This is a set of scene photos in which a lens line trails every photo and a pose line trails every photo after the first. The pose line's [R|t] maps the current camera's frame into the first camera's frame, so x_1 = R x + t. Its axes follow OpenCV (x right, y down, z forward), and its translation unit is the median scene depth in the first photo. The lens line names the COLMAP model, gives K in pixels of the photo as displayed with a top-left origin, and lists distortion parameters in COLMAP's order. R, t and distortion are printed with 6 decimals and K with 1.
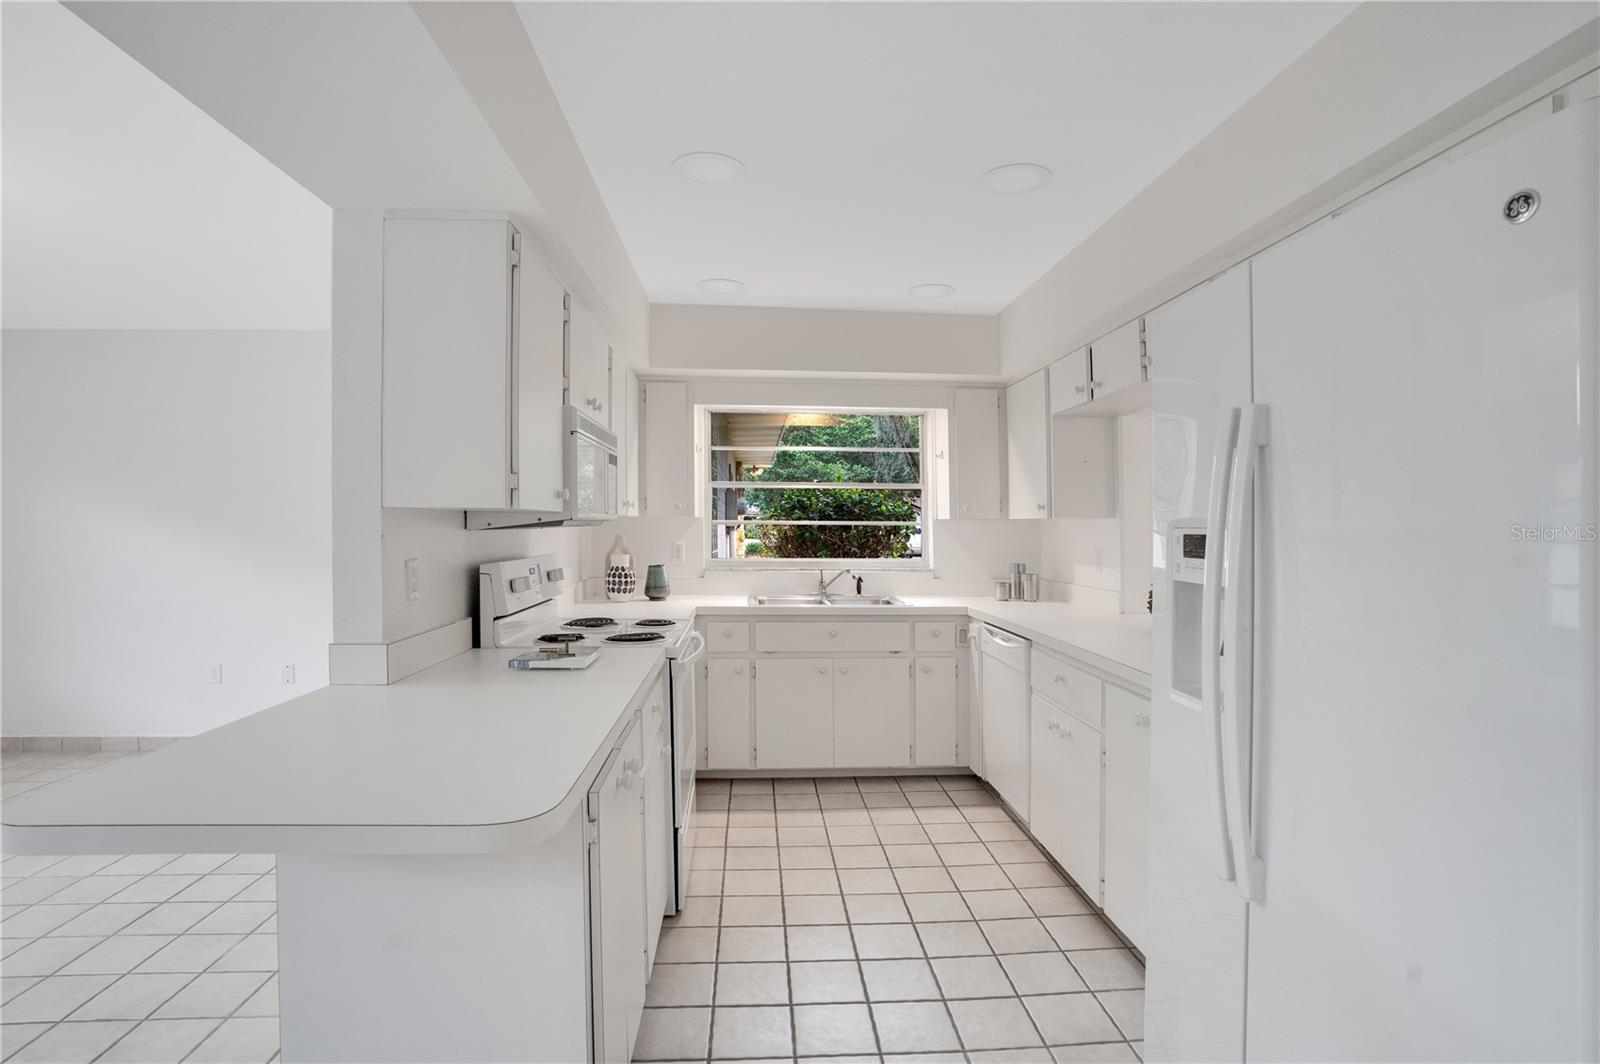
lens RADIAL K [[769.9, 0, 804.3], [0, 769.9, 526.9], [0, 0, 1]] dist [-0.034616, 0.006709]
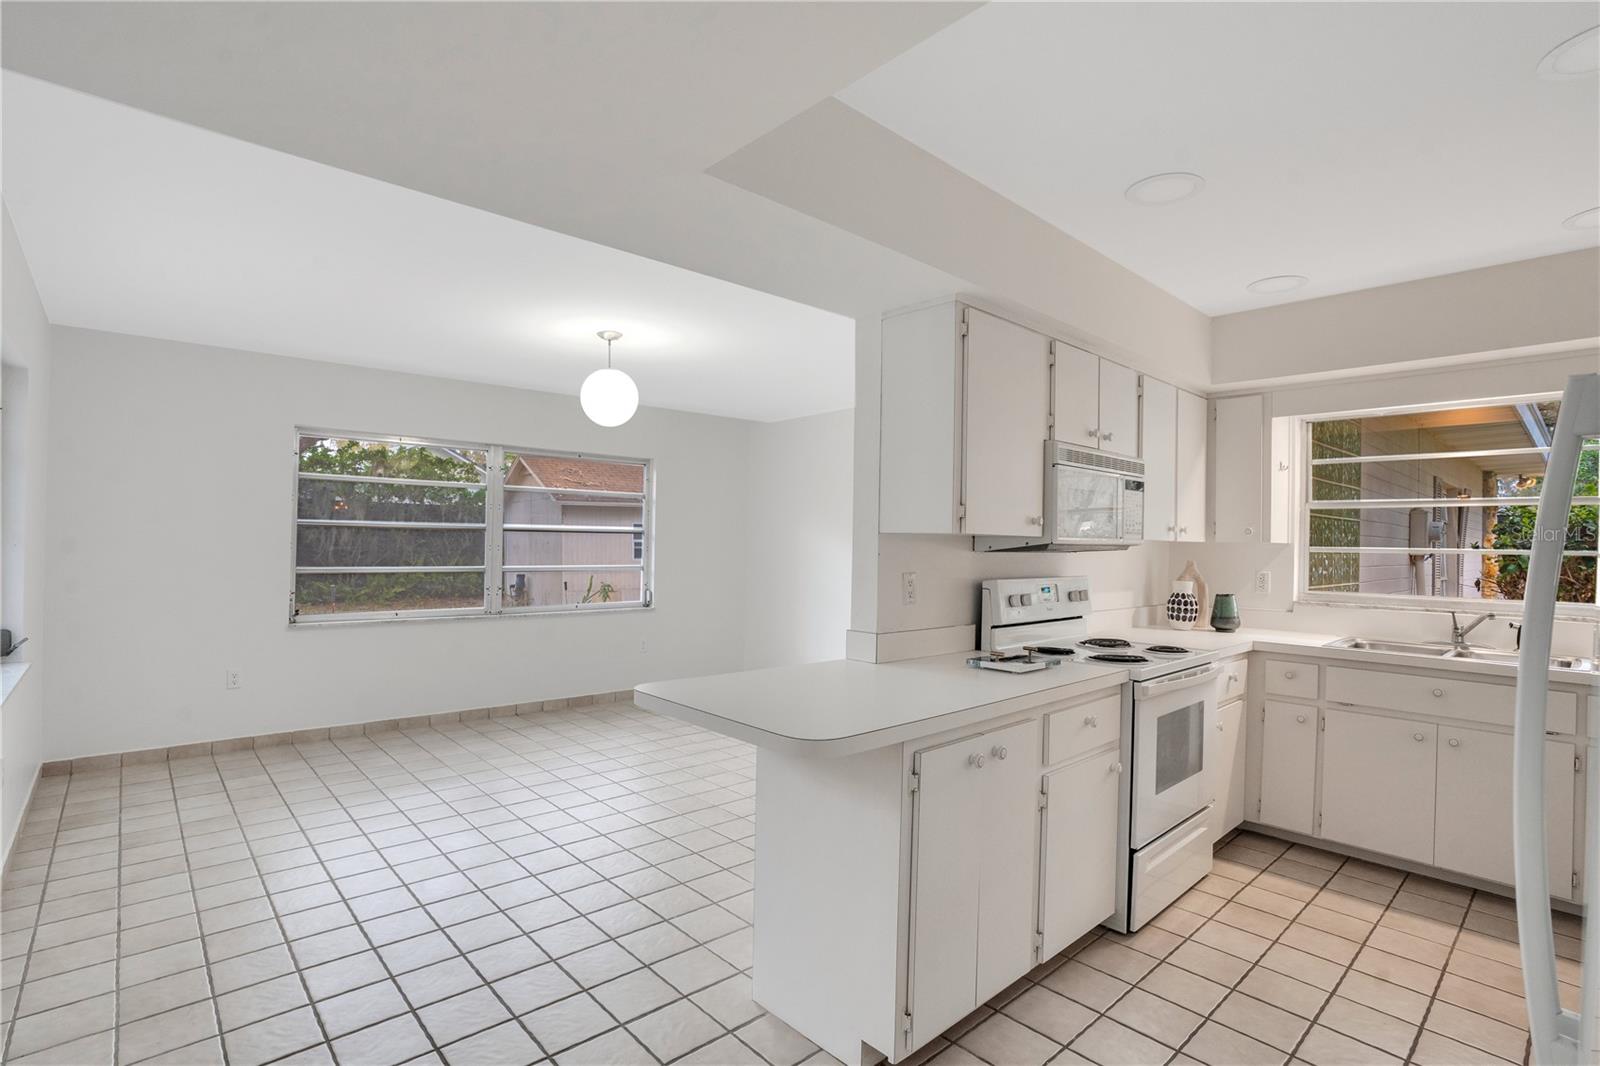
lens RADIAL K [[769.9, 0, 790.3], [0, 769.9, 547.3], [0, 0, 1]] dist [-0.034616, 0.006709]
pose [[0.616073, 0.007268, -0.787656, 0.218905], [-0.014205, 0.999897, -0.001884, 0.002064], [0.787561, 0.012350, 0.616112, 0.013822]]
